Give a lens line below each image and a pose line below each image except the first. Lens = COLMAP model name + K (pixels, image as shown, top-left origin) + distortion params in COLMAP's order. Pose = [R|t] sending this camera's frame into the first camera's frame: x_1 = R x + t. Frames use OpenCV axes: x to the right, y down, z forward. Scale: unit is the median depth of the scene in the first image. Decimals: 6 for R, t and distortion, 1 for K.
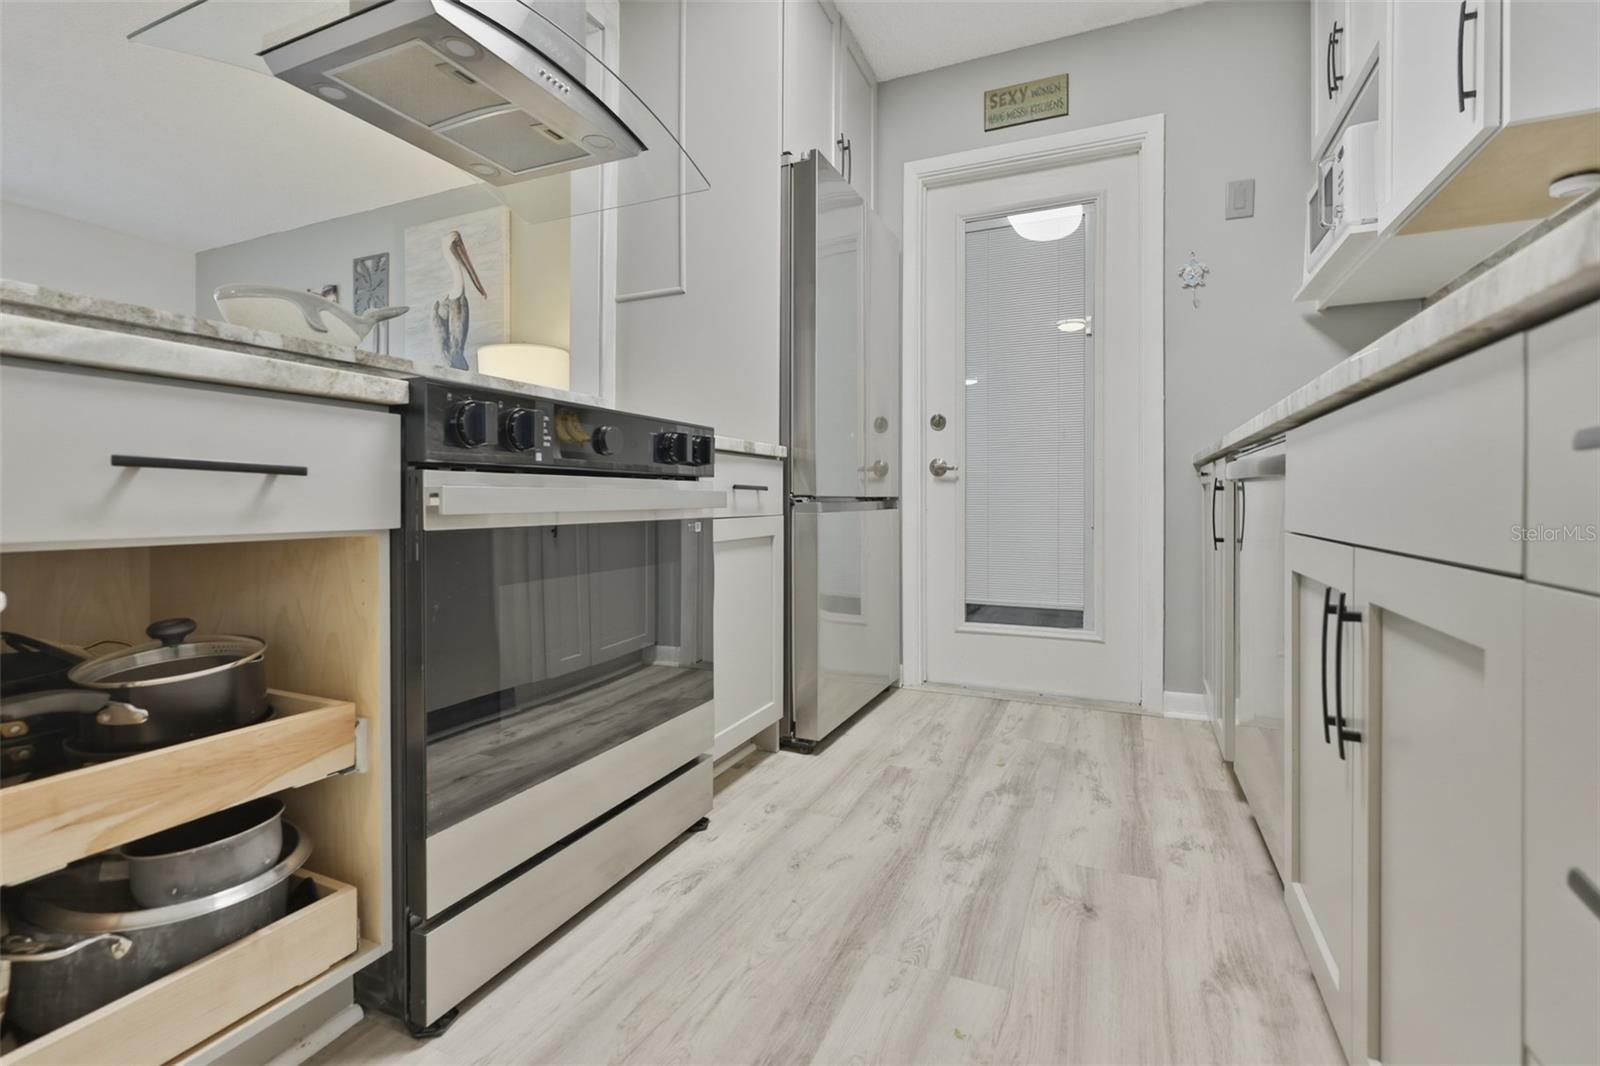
lens RADIAL K [[715.4, 0, 801.4], [0, 715.4, 502.1], [0, 0, 1]] dist [-0.006207, -0.000199]
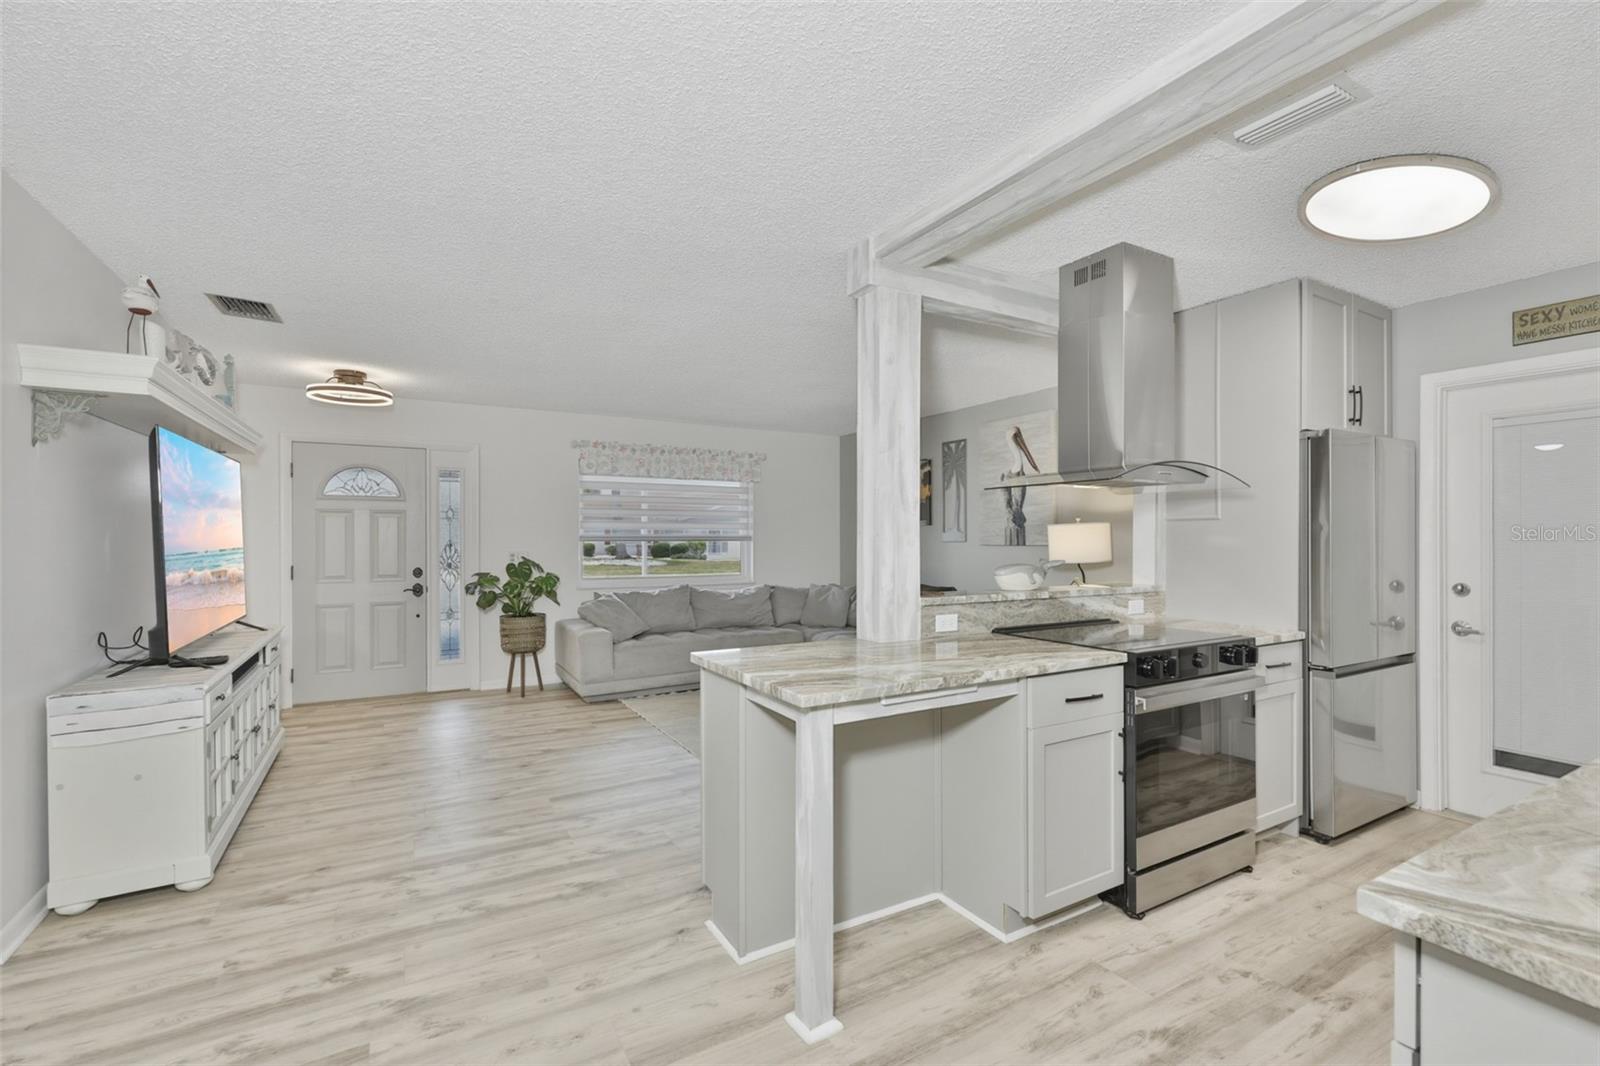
lens RADIAL K [[687.1, 0, 789.9], [0, 687.1, 538.0], [0, 0, 1]] dist [0.000664, 0.000363]
pose [[0.804905, -0.002252, -0.593399, -0.031349], [-0.000186, 0.999992, -0.004047, -0.245276], [0.593404, 0.003367, 0.804898, -0.716878]]
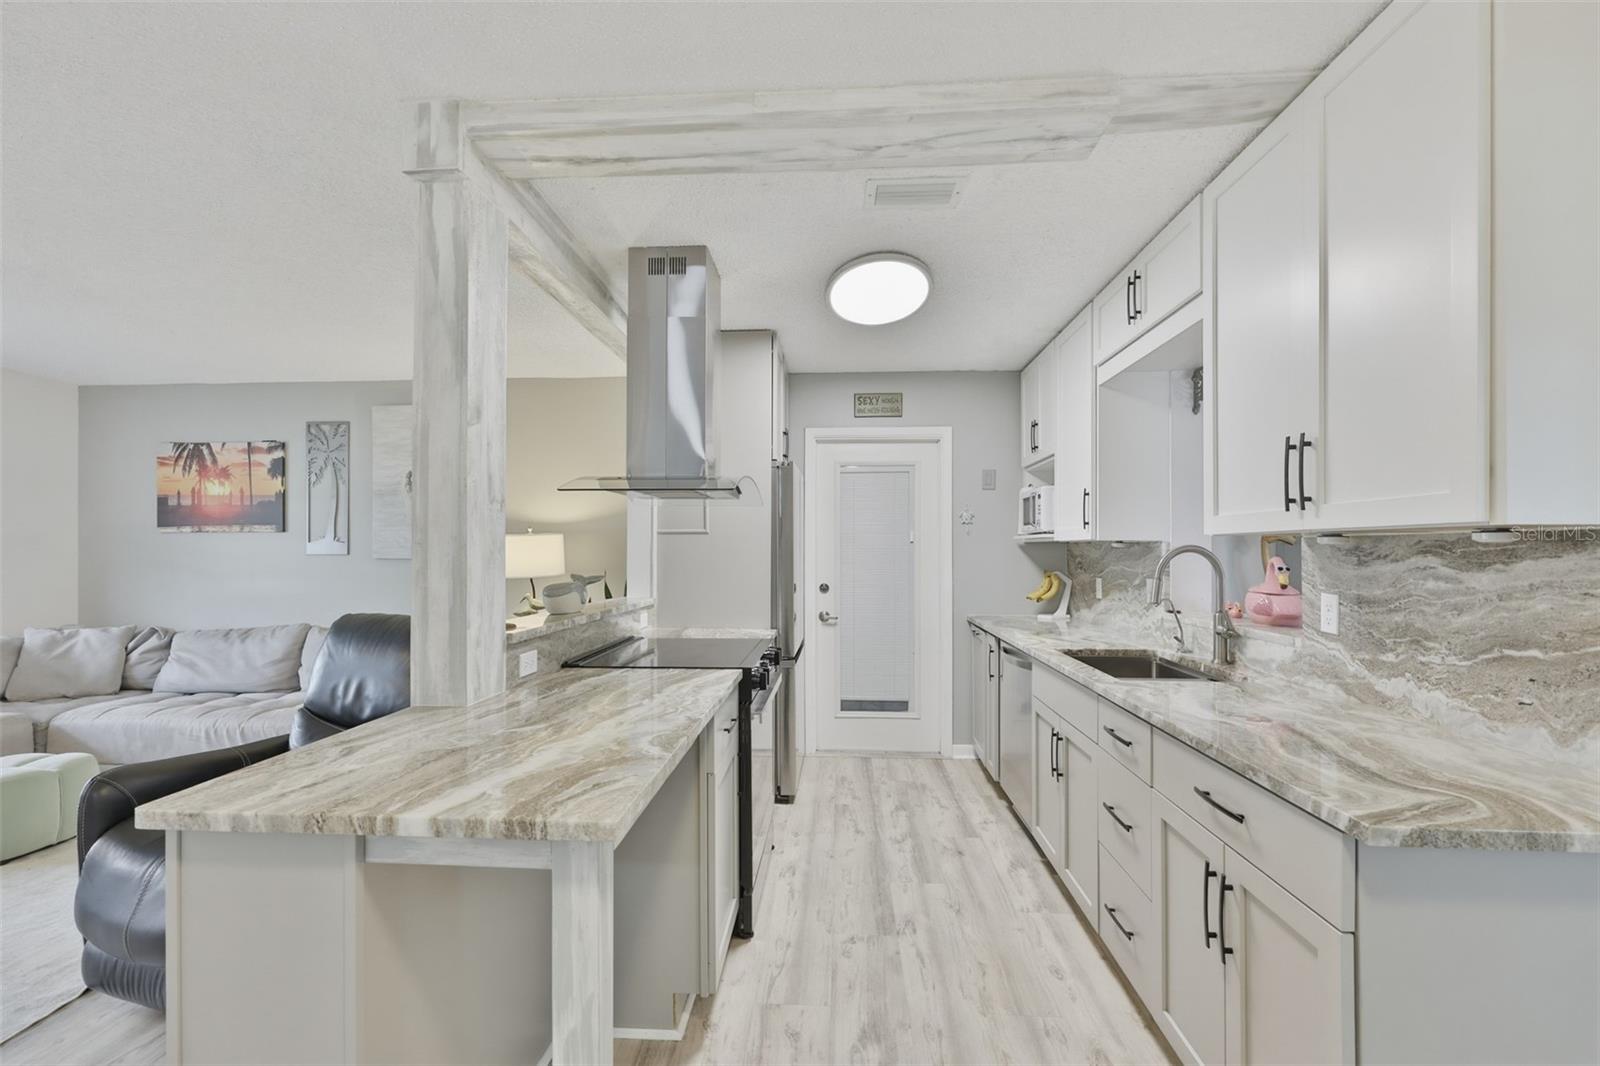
lens RADIAL K [[687.8, 0, 791.5], [0, 687.8, 548.4], [0, 0, 1]] dist [-0.002022, -0.000235]
pose [[0.939501, -0.000759, 0.342546, -0.521619], [0.002368, 0.999988, -0.004279, -0.249260], [-0.342539, 0.004831, 0.939491, -0.553657]]
